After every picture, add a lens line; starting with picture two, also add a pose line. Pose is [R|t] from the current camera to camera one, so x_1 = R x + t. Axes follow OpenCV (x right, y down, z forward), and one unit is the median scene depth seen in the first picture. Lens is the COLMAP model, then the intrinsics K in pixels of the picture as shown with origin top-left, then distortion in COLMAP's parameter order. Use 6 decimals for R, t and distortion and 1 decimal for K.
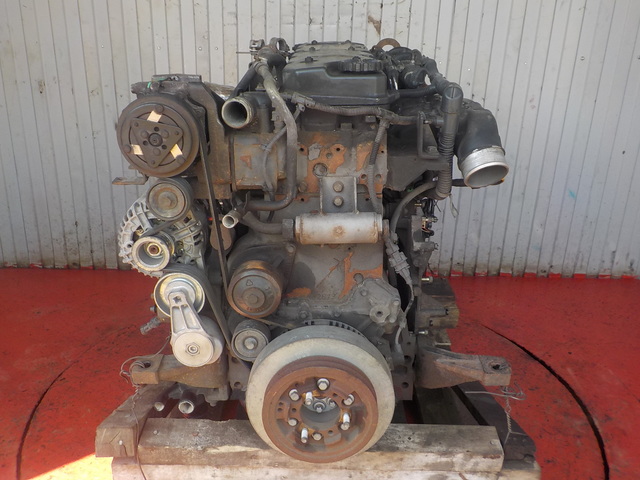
lens RADIAL K [[581.4, 0, 321.1], [0, 581.4, 238.0], [0, 0, 1]] dist [0.049675, -0.037996]
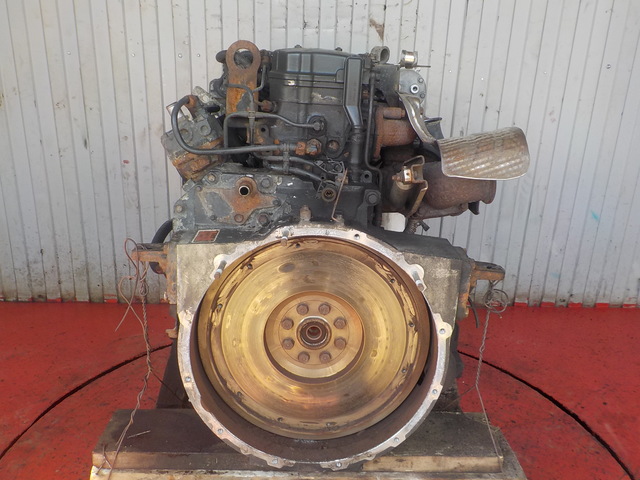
lens RADIAL K [[581.4, 0, 319.0], [0, 581.4, 239.1], [0, 0, 1]] dist [0.049675, -0.037996]
pose [[0.999854, -0.005168, 0.016261, -0.012161], [0.005256, 0.999972, -0.005413, -0.039317], [-0.016233, 0.005497, 0.999853, 0.110377]]
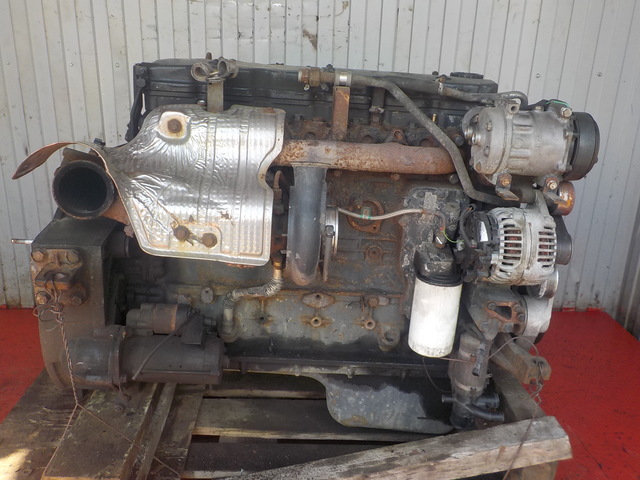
lens RADIAL K [[581.4, 0, 318.2], [0, 581.4, 239.0], [0, 0, 1]] dist [0.049675, -0.037996]
pose [[0.999736, -0.009076, 0.021116, 0.078515], [0.009407, 0.999834, -0.015619, -0.038486], [-0.020971, 0.015814, 0.999655, 0.093748]]
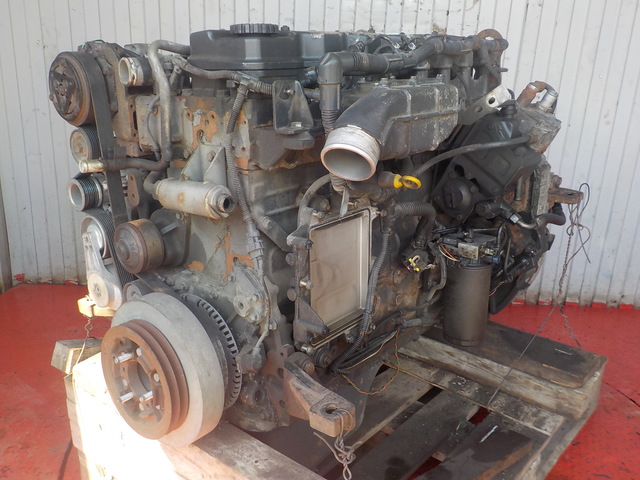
lens RADIAL K [[581.4, 0, 322.6], [0, 581.4, 241.8], [0, 0, 1]] dist [0.049675, -0.037996]
pose [[0.999397, 0.021539, -0.027225, -0.061045], [-0.022761, 0.998710, -0.045399, 0.017308], [0.026212, 0.045991, 0.998598, 0.067199]]
